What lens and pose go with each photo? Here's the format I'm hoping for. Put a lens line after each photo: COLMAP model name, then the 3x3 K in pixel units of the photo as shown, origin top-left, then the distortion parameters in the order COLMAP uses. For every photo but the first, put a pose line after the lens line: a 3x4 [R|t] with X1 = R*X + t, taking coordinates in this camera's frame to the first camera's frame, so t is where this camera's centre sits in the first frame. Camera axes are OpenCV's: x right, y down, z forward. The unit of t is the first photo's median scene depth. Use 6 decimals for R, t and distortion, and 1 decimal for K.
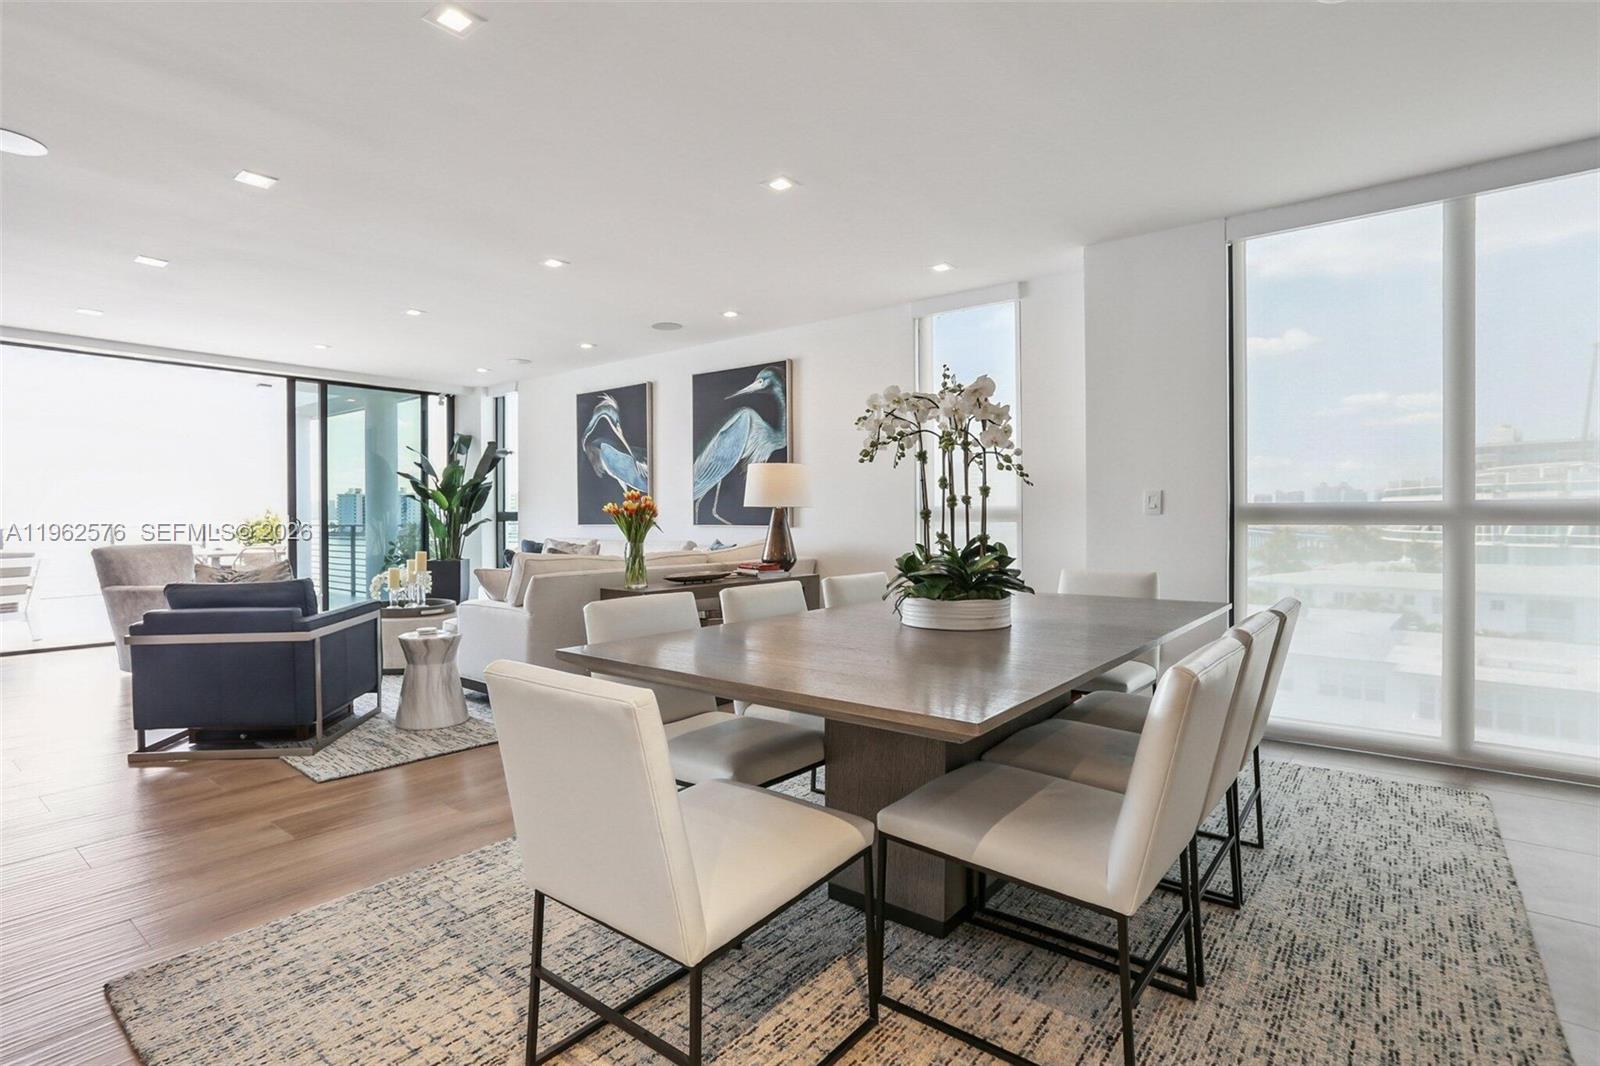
lens RADIAL K [[815.4, 0, 792.9], [0, 815.4, 525.1], [0, 0, 1]] dist [-0.056394, 0.032770]
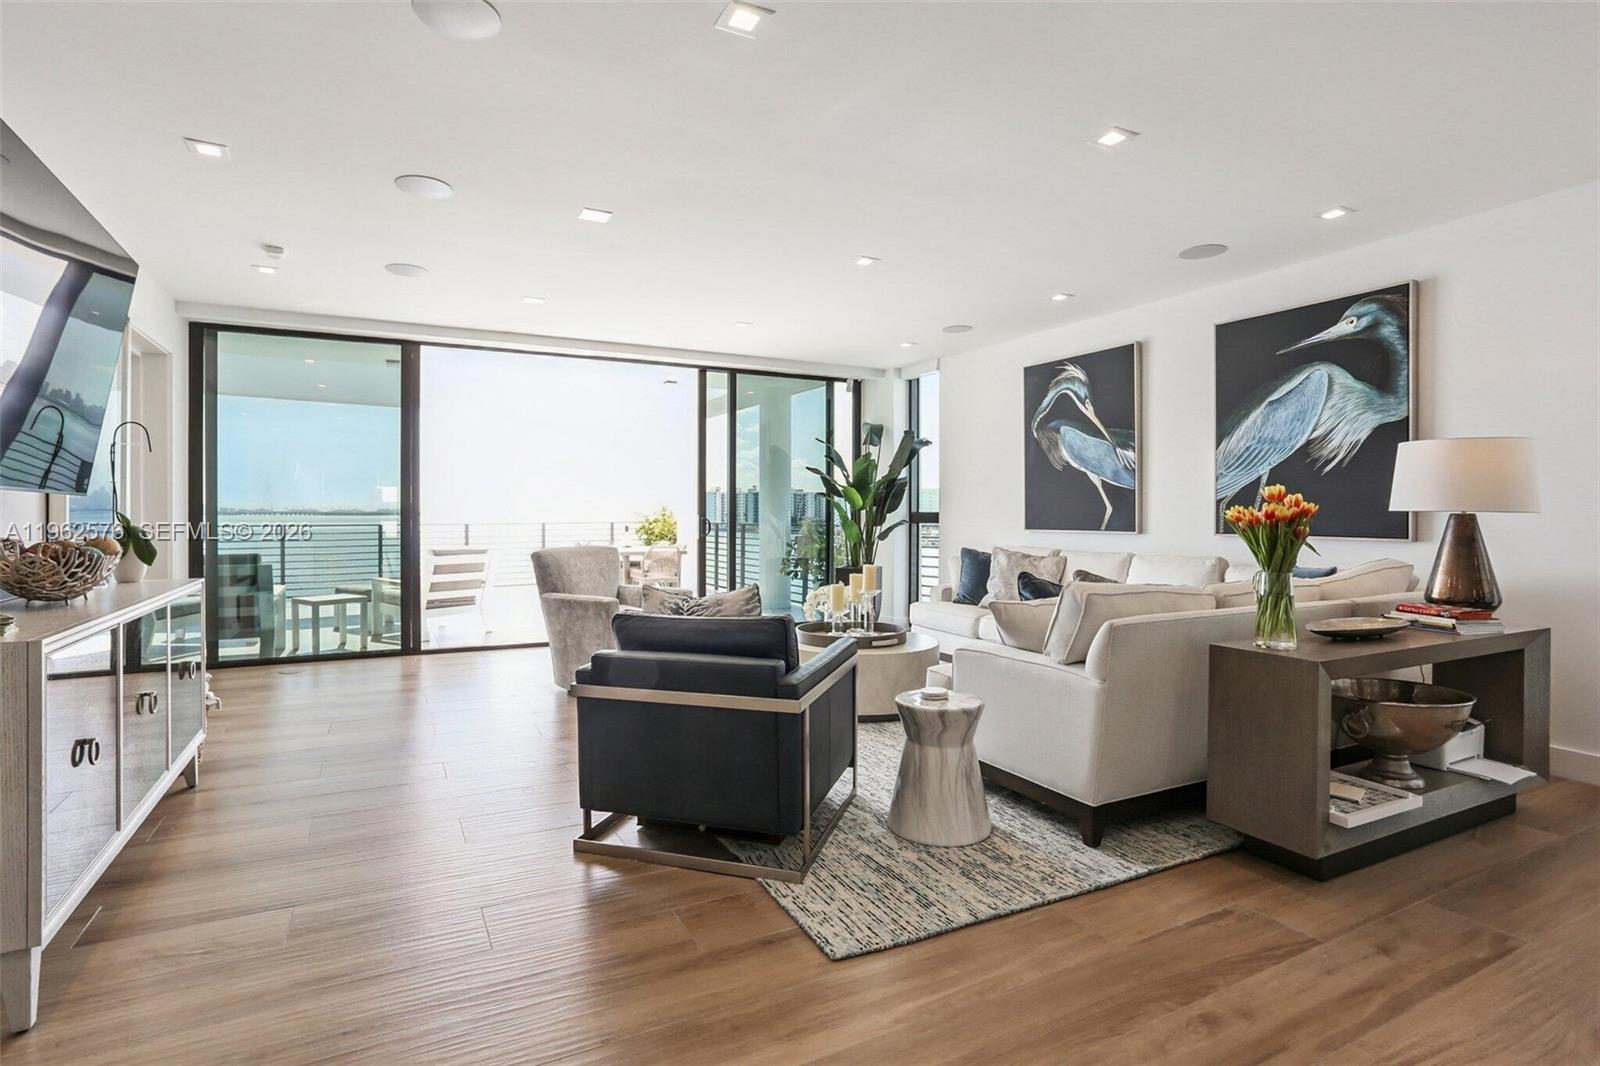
lens RADIAL K [[815.4, 0, 792.9], [0, 815.4, 525.1], [0, 0, 1]] dist [-0.056394, 0.032770]
pose [[0.919041, 0.011893, -0.393983, -0.177944], [-0.010663, 0.999929, 0.005311, -0.007635], [0.394018, -0.000680, 0.919102, 0.195471]]
